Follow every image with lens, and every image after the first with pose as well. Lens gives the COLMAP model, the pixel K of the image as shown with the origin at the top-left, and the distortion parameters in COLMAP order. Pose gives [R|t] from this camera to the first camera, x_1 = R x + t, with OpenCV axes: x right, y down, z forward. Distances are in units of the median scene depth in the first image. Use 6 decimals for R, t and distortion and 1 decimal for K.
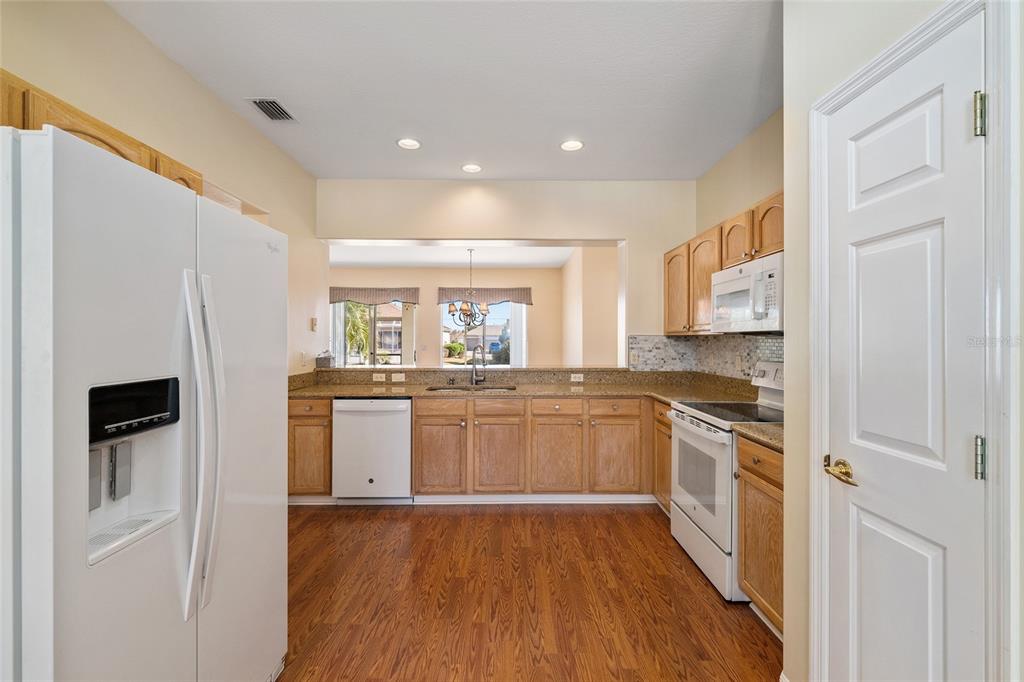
lens RADIAL K [[426.1, 0, 510.3], [0, 426.1, 338.6], [0, 0, 1]] dist [-0.001770, -0.000256]
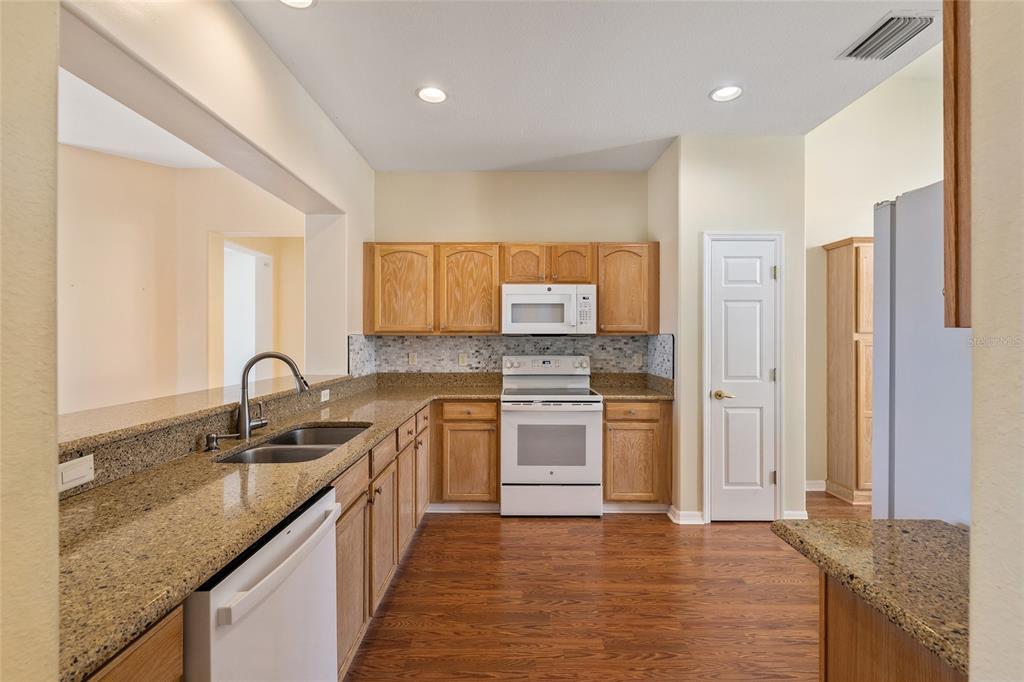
lens RADIAL K [[440.6, 0, 517.2], [0, 440.6, 339.9], [0, 0, 1]] dist [-0.000387, 0.000195]
pose [[0.021062, -0.006508, 0.999757, -0.644404], [-0.001237, 0.999978, 0.006536, -0.004016], [-0.999777, -0.001375, 0.021053, 0.792840]]
